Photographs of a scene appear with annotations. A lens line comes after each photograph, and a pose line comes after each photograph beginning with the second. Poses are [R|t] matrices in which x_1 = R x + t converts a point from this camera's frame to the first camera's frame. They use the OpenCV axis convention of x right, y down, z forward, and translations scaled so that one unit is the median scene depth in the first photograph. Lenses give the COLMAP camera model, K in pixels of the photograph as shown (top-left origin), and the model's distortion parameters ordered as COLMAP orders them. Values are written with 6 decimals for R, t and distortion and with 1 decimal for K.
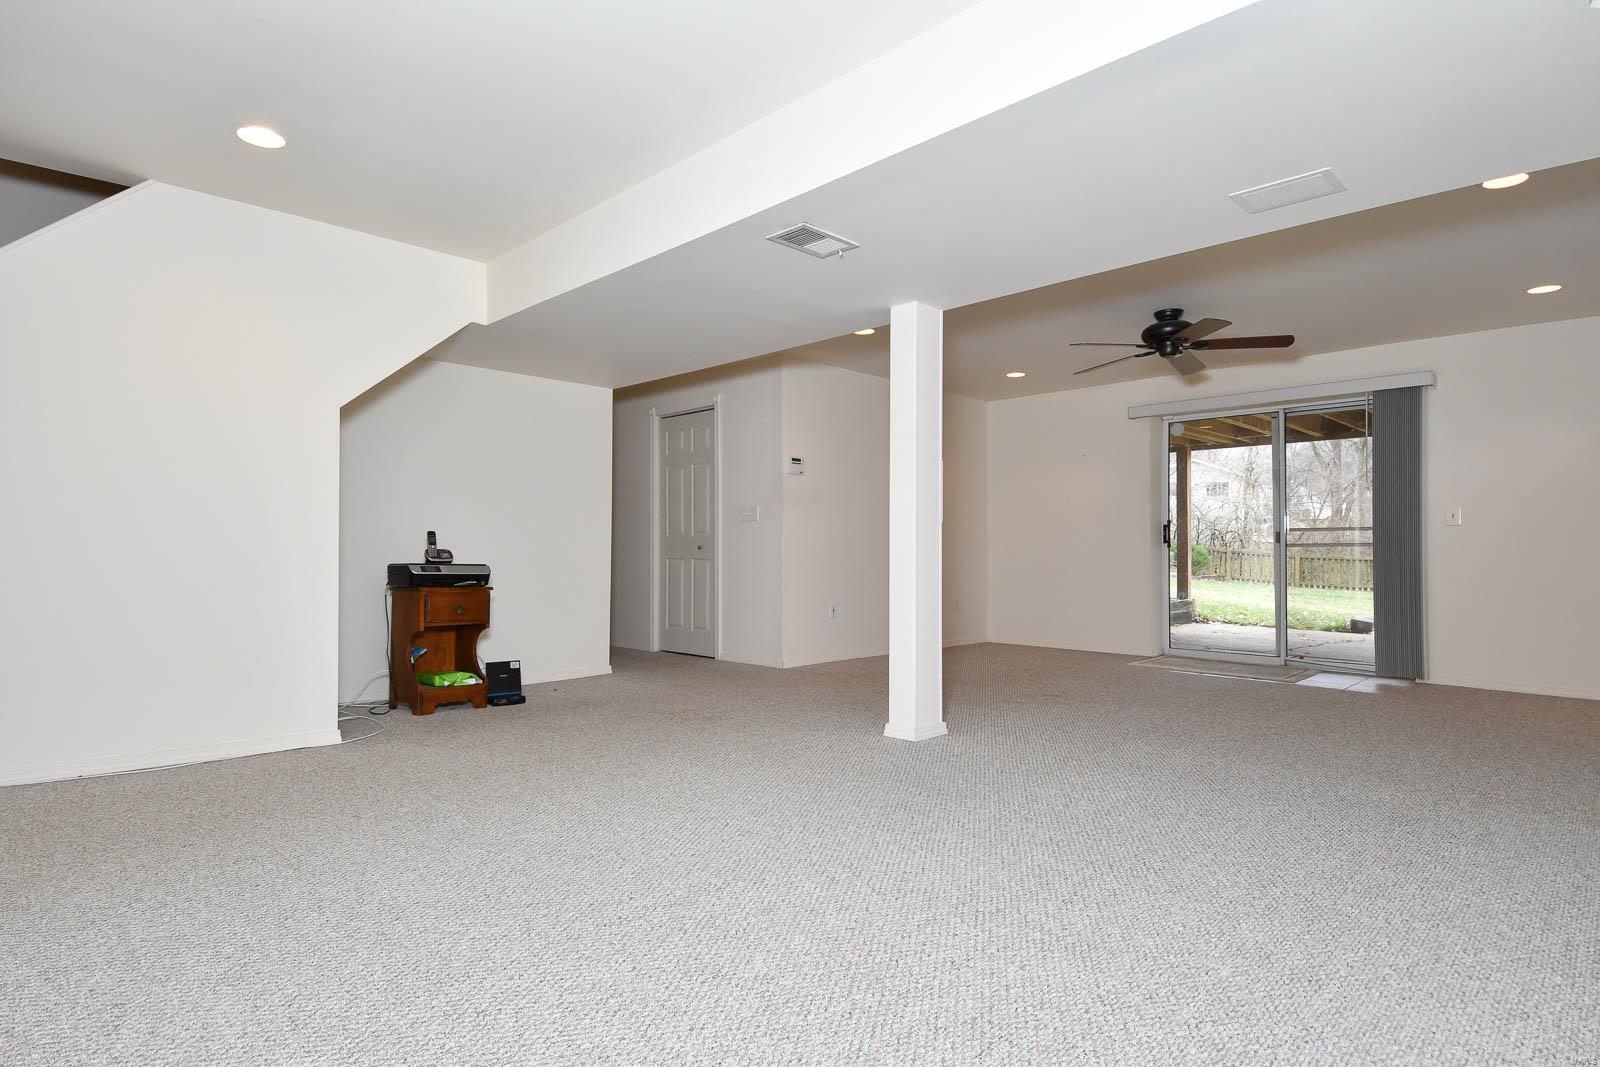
lens RADIAL K [[848.0, 0, 794.1], [0, 848.0, 537.3], [0, 0, 1]] dist [0.051582, -0.052331]
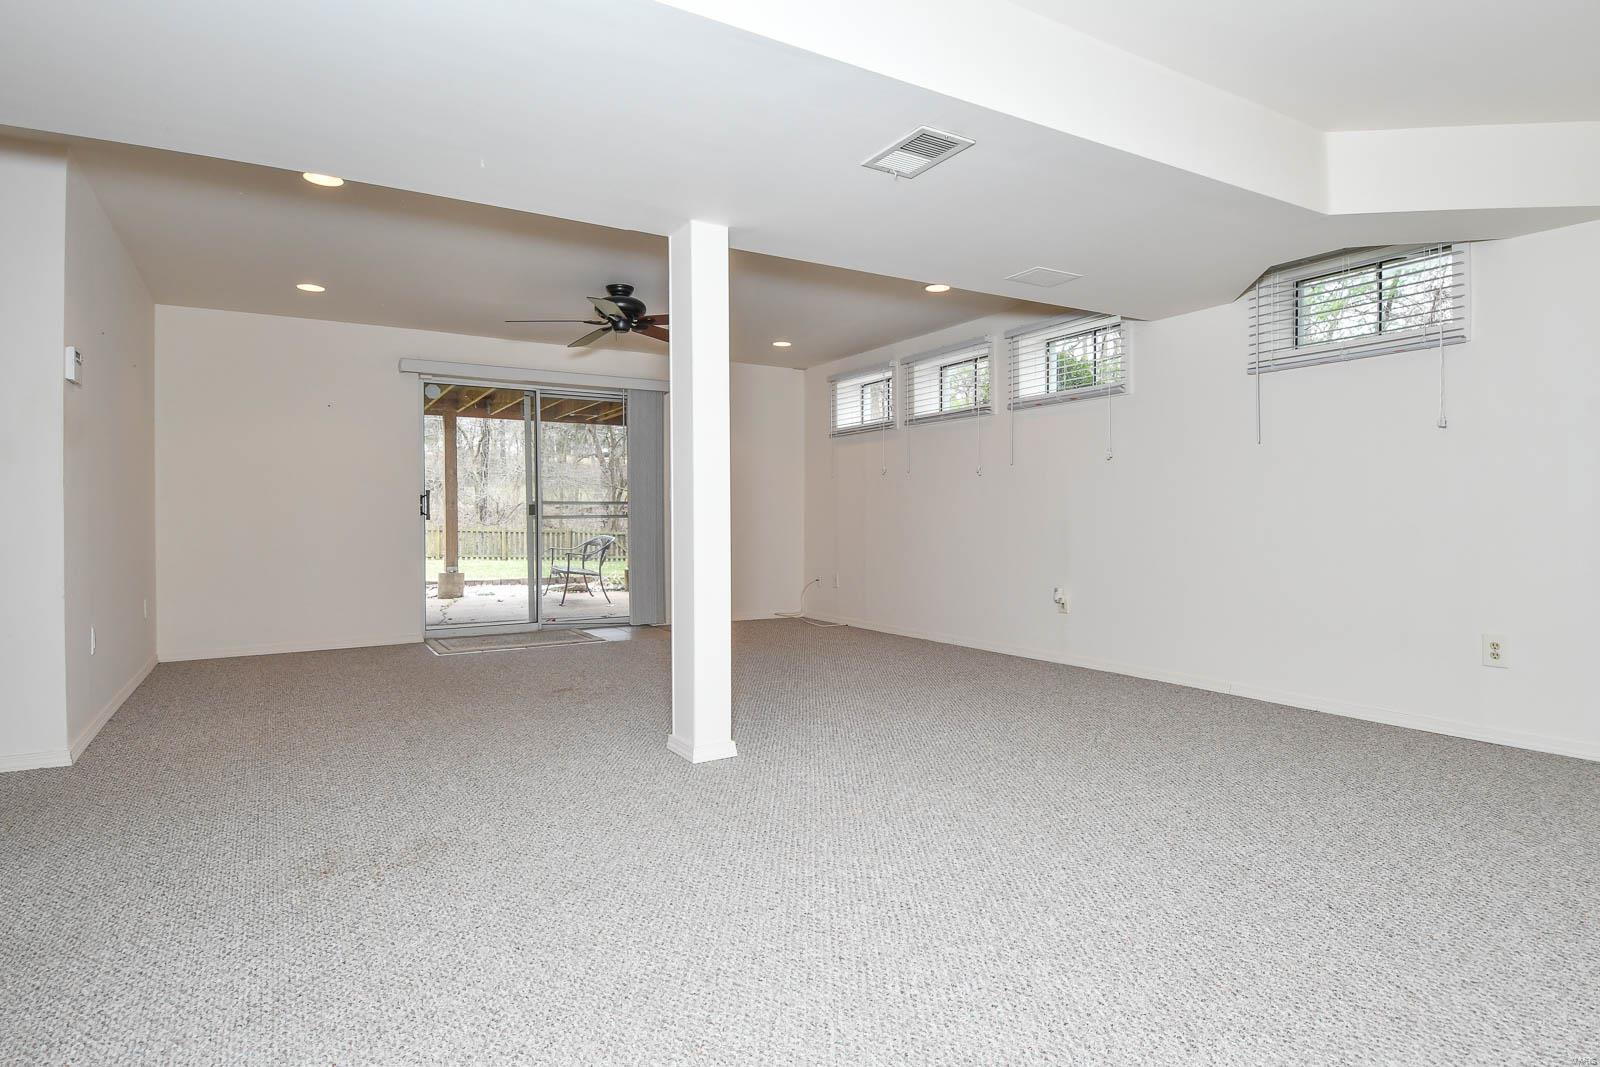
lens RADIAL K [[848.0, 0, 794.1], [0, 848.0, 537.3], [0, 0, 1]] dist [0.051582, -0.052331]
pose [[0.248099, -0.028173, 0.968325, -0.383106], [-0.009771, 0.999453, 0.031582, -0.002990], [-0.968685, -0.017297, 0.247688, 0.433700]]
